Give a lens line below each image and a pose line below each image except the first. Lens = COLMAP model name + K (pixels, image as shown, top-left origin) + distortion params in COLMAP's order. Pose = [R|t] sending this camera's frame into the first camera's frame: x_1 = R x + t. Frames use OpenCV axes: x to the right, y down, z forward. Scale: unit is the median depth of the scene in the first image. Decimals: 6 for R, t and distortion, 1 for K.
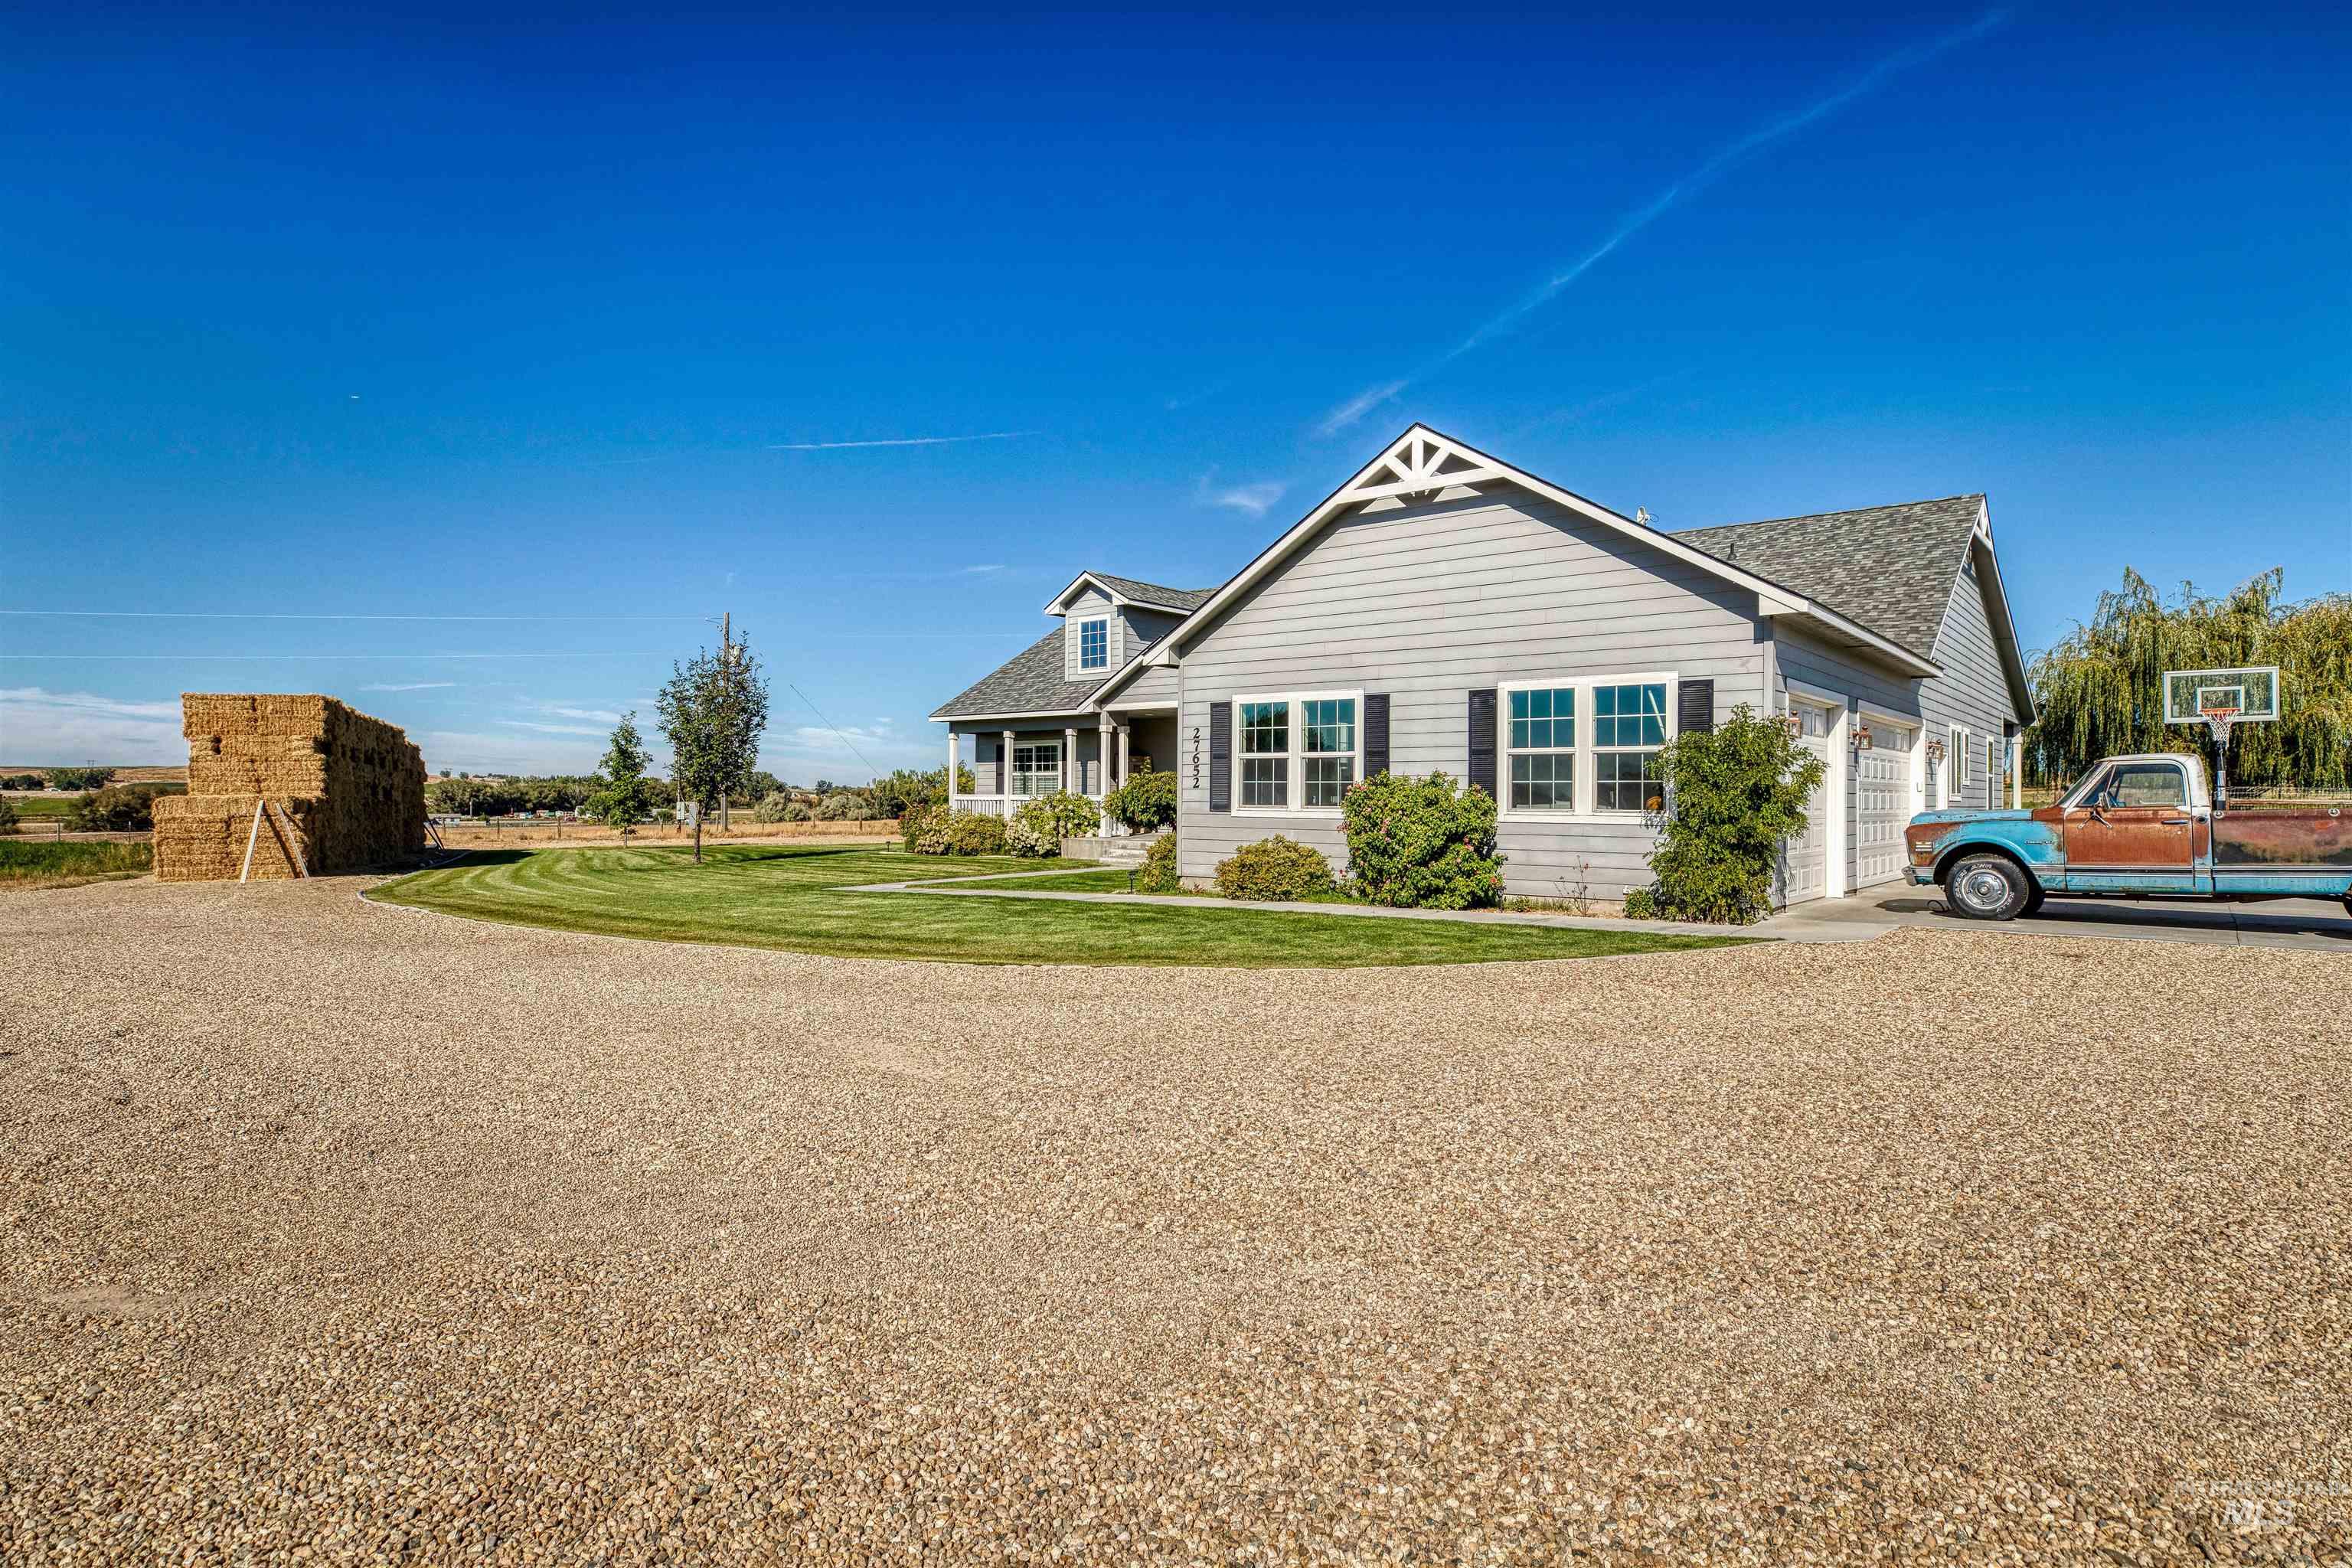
lens RADIAL K [[1290.8, 0, 1176.0], [0, 1290.8, 784.0], [0, 0, 1]] dist [0.005150, 0.000582]
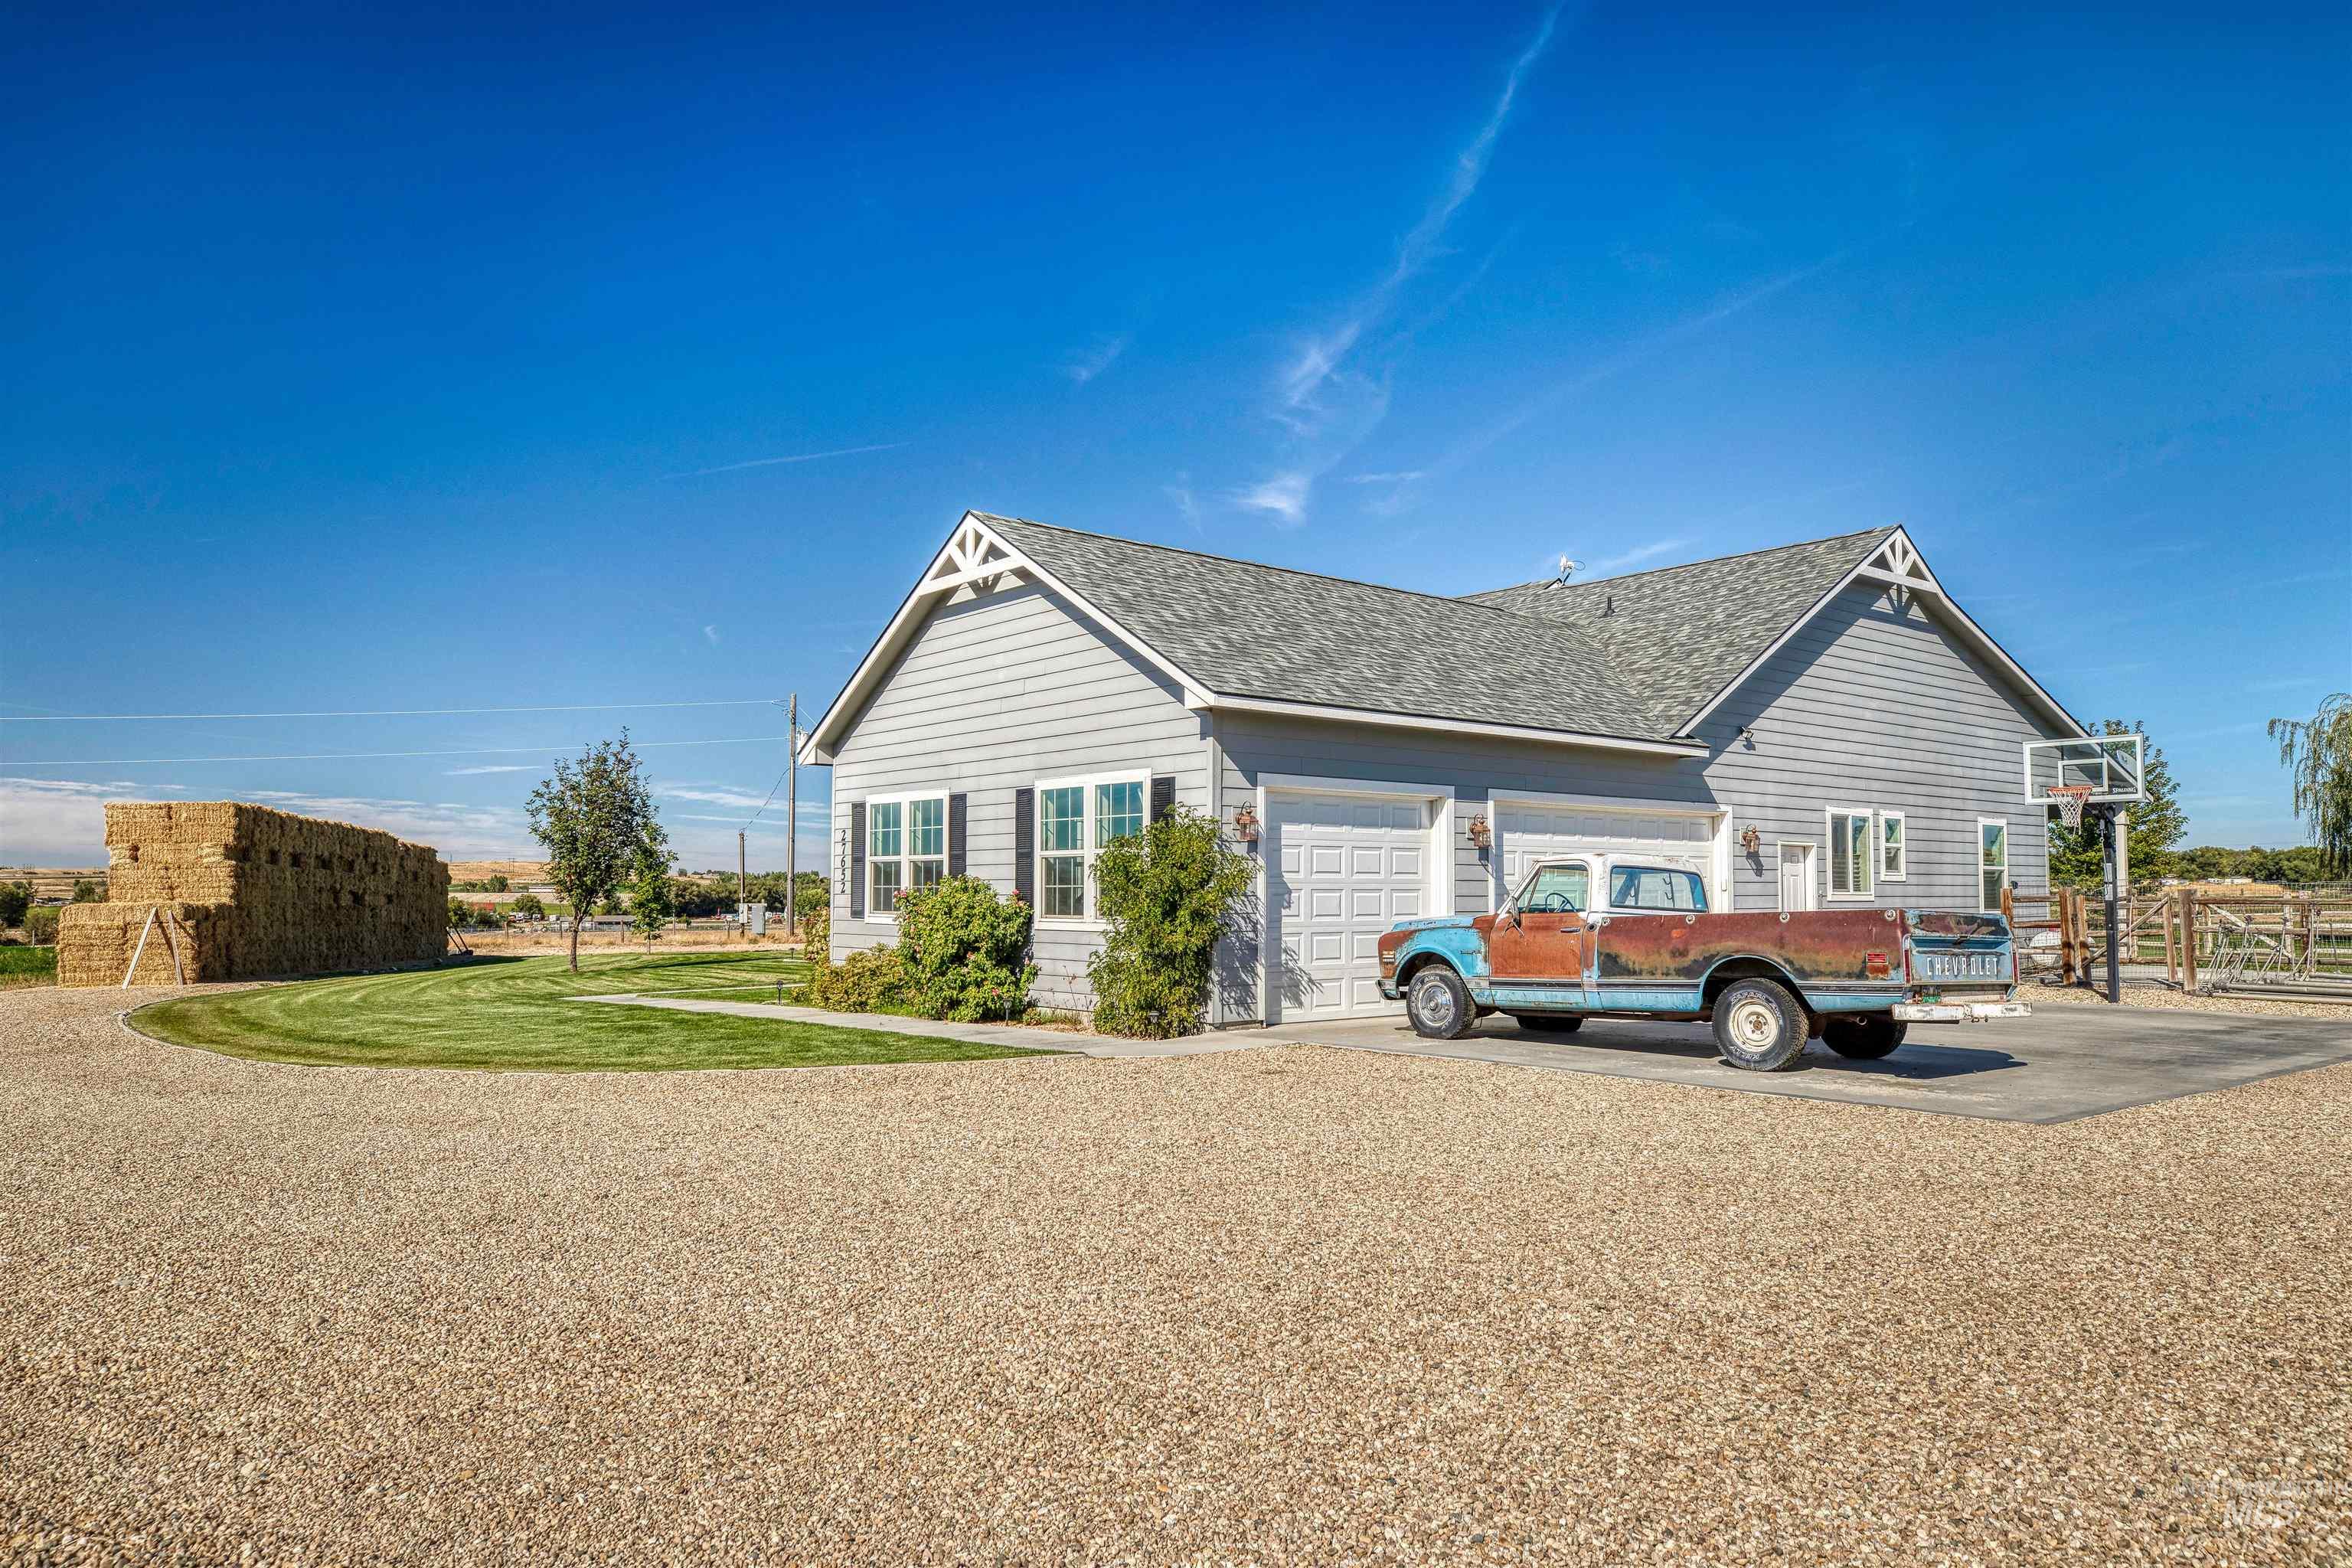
lens RADIAL K [[1586.0, 0, 1187.3], [0, 1586.0, 808.7], [0, 0, 1]] dist [0.010540, 0.001019]
pose [[0.978514, -0.016539, -0.205518, 0.521373], [0.007740, 0.999022, -0.043544, -0.006254], [0.206037, 0.041017, 0.977684, -0.094221]]
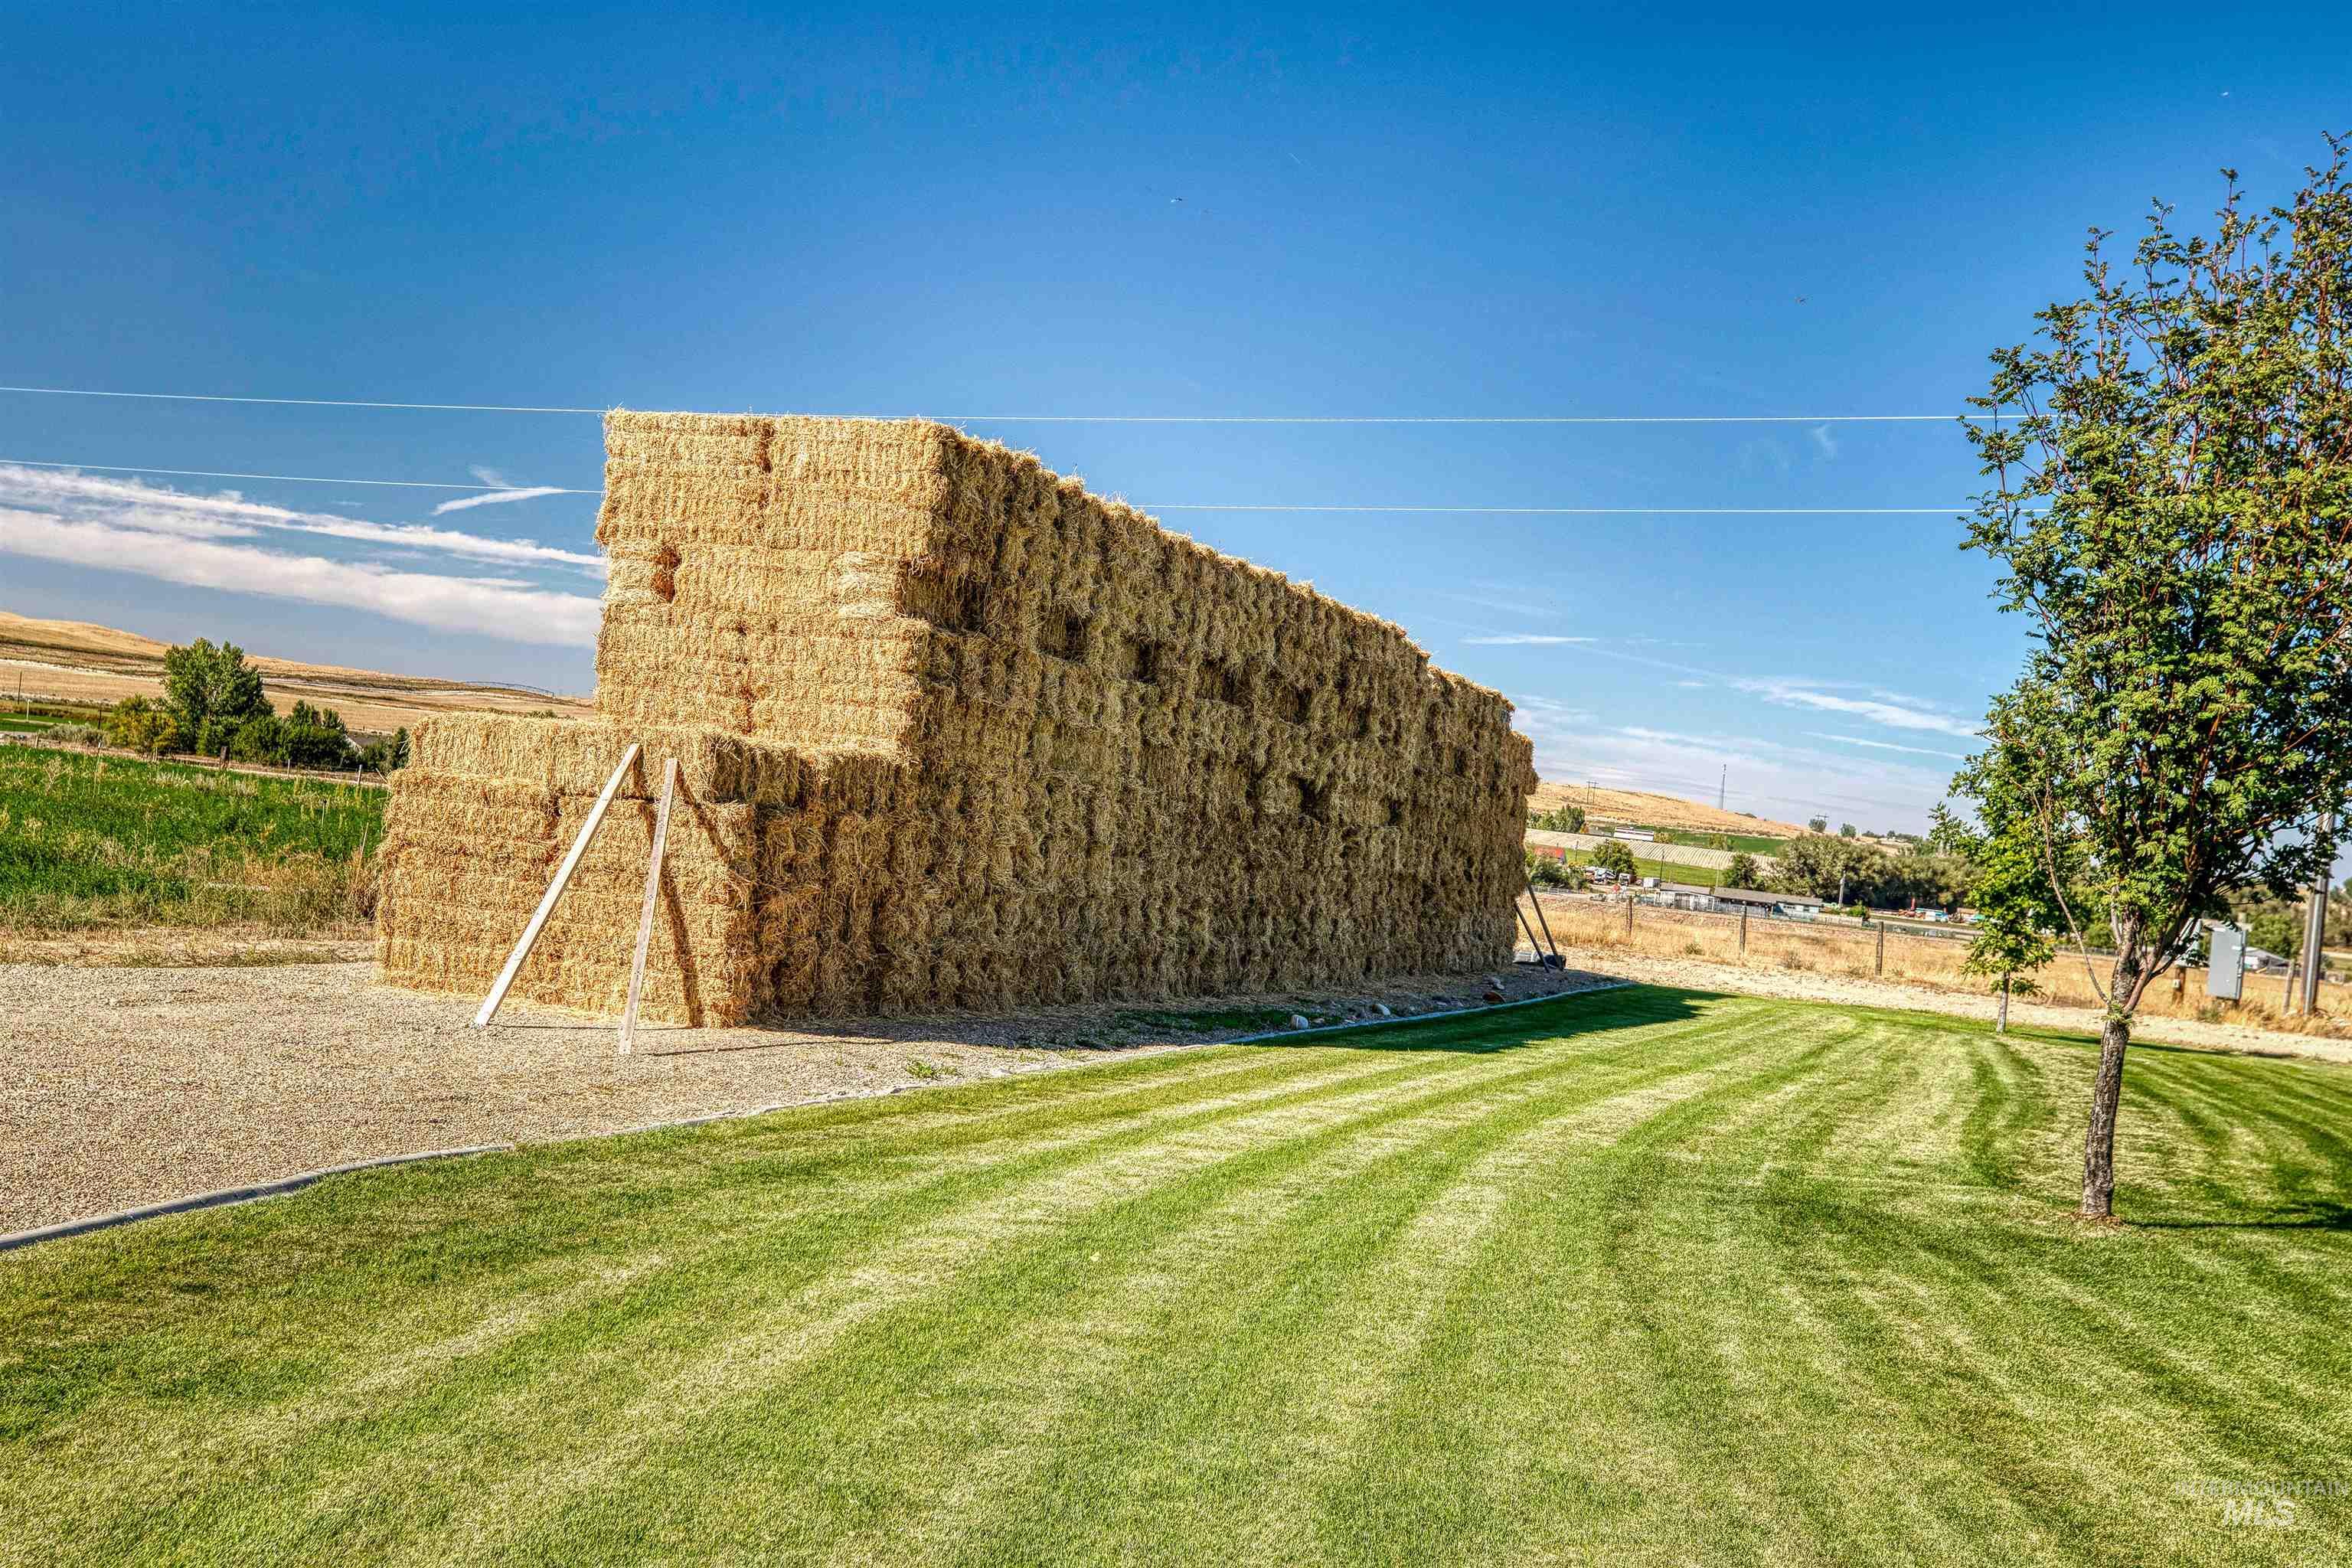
lens RADIAL K [[2523.9, 0, 1176.0], [0, 2523.9, 784.0], [0, 0, 1]] dist [-0.015995, -0.005402]
pose [[0.714802, 0.071876, -0.695624, -0.337827], [-0.099049, 0.995082, 0.001037, 0.013518], [0.692277, 0.068159, 0.718406, 1.013742]]
